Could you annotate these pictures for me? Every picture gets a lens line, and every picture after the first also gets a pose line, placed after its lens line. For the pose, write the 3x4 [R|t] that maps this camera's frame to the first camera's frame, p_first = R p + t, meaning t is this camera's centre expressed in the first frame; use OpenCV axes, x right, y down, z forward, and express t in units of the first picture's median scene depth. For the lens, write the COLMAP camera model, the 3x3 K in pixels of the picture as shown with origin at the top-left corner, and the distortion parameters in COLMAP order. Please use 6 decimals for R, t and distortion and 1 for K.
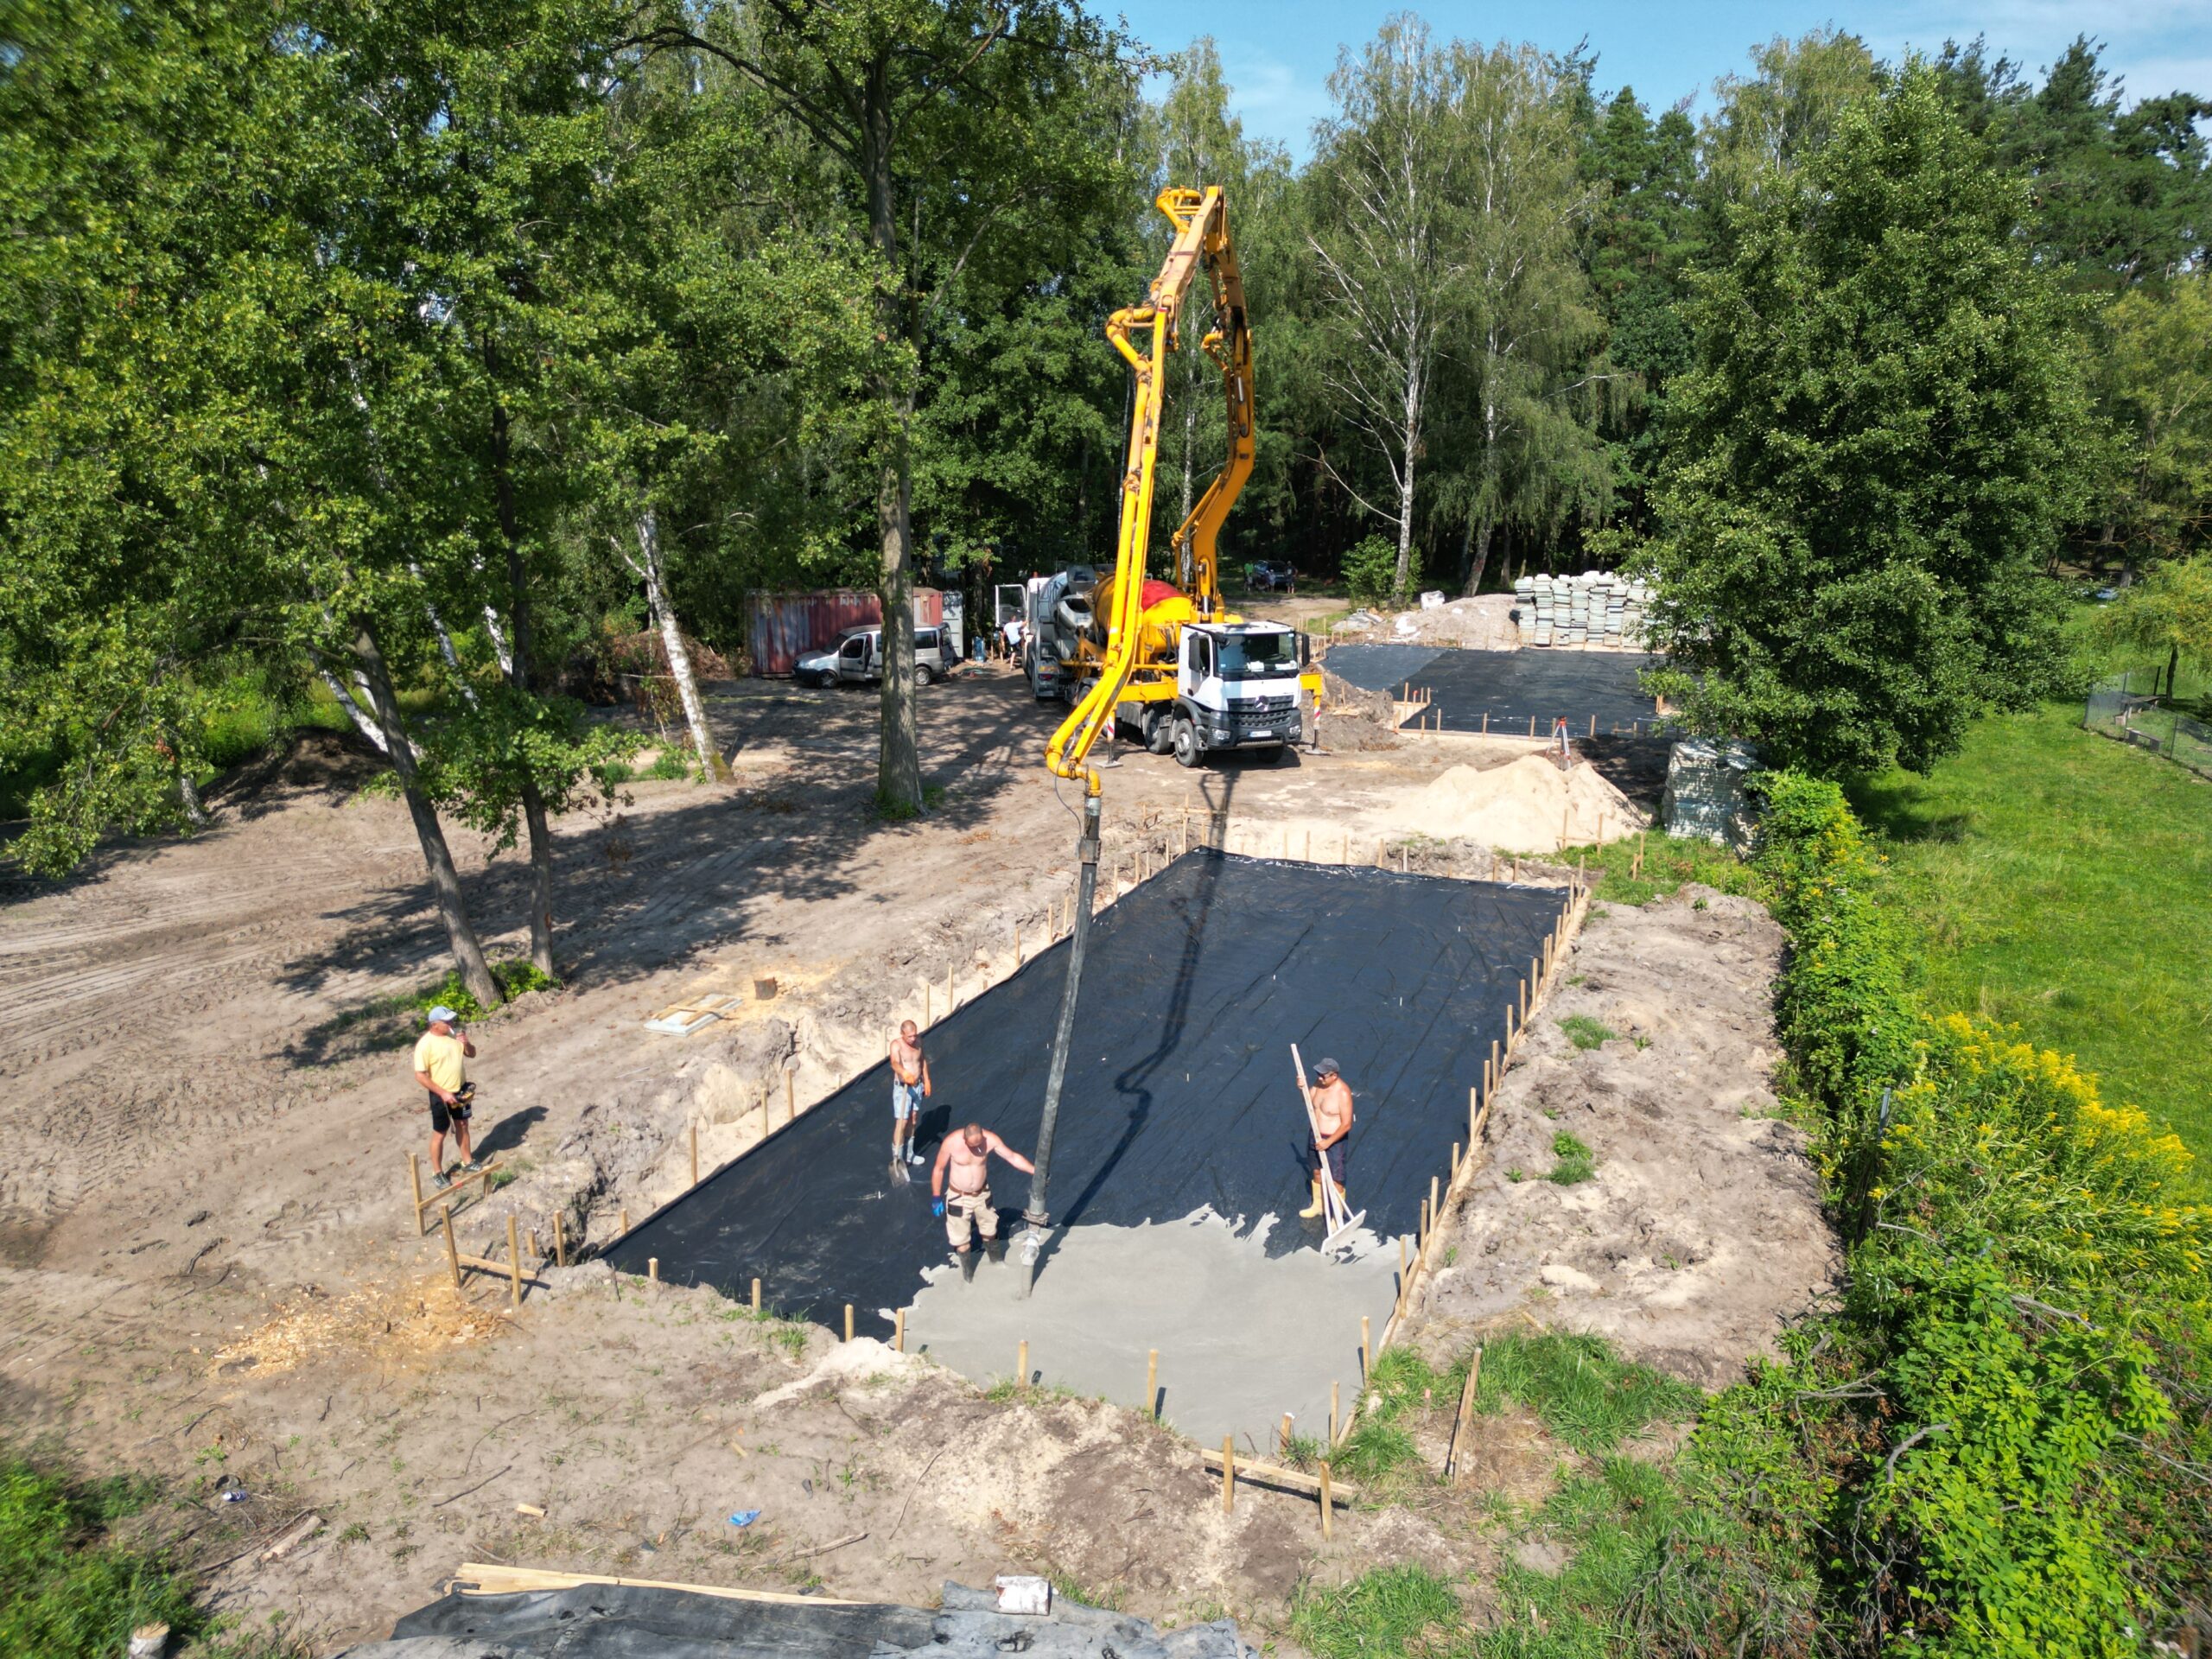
lens RADIAL K [[1540.1, 0, 1106.0], [0, 1540.1, 829.5], [0, 0, 1]] dist [0.081810, -0.080710]
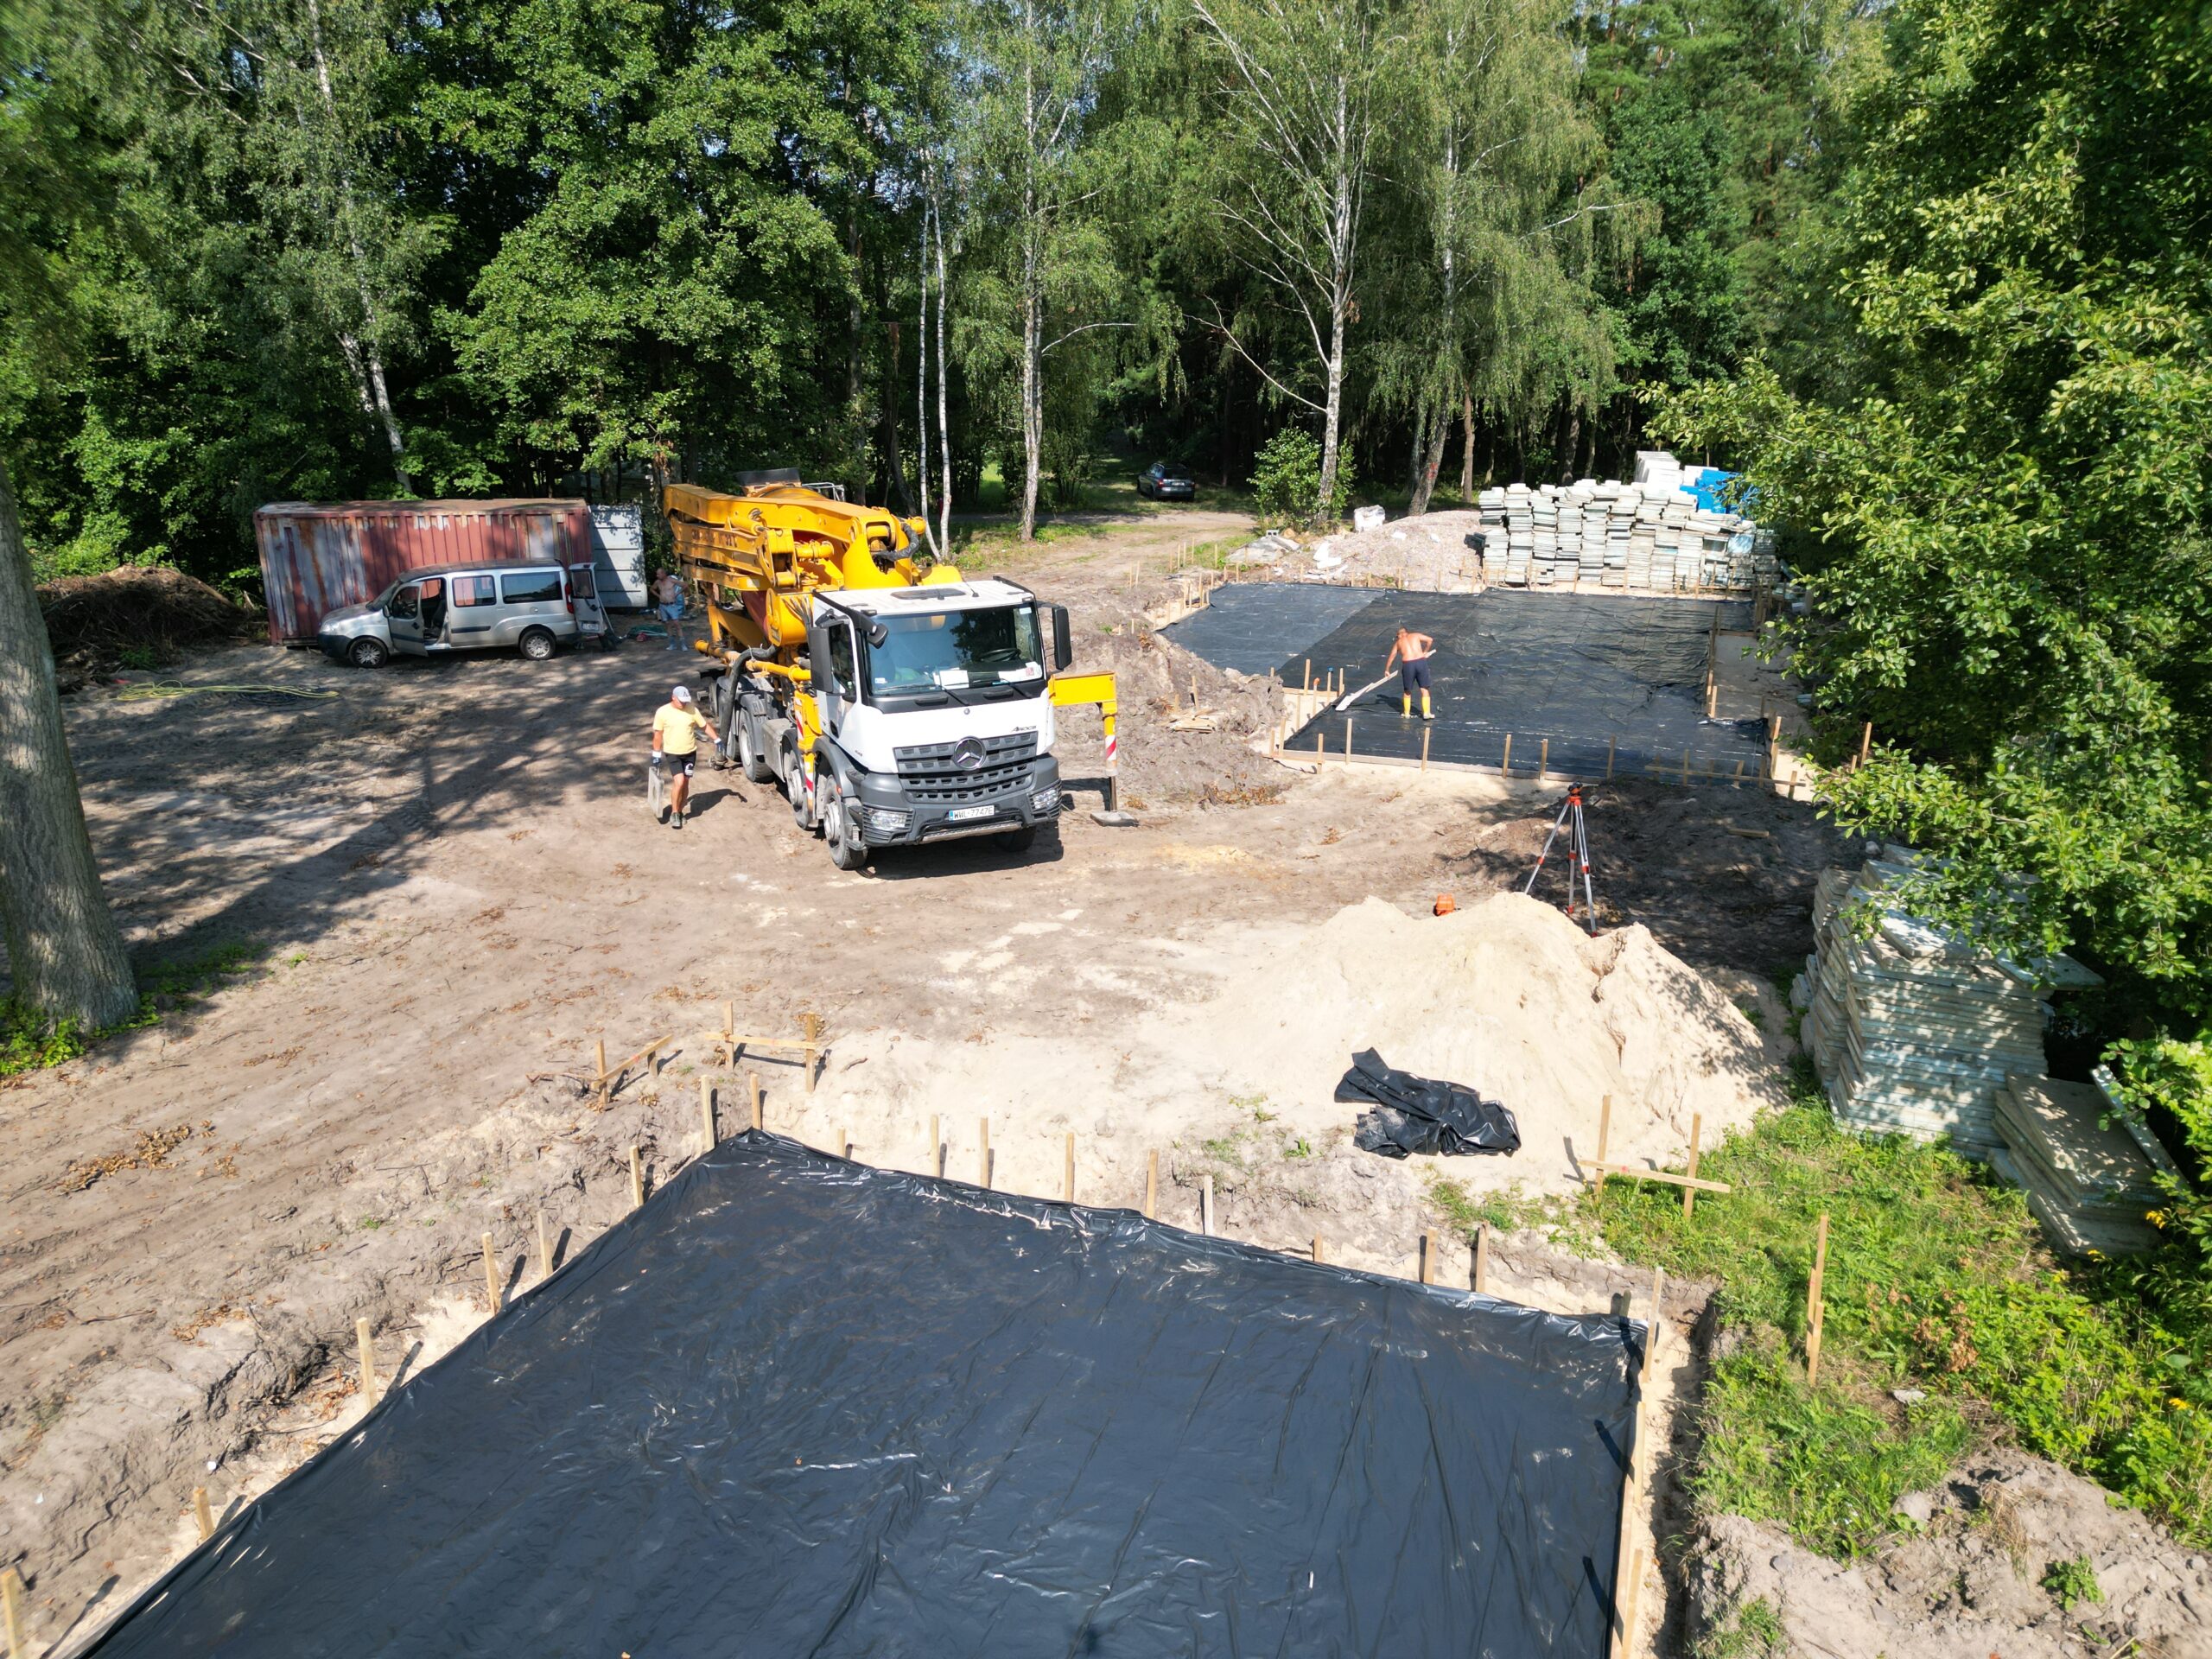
lens RADIAL K [[1611.0, 0, 1115.2], [0, 1611.0, 829.6], [0, 0, 1]] dist [0.091585, -0.137843]
pose [[0.999244, -0.005370, 0.038505, 0.067622], [0.003459, 0.998767, 0.049527, -0.043708], [-0.038723, -0.049356, 0.998030, 0.256949]]
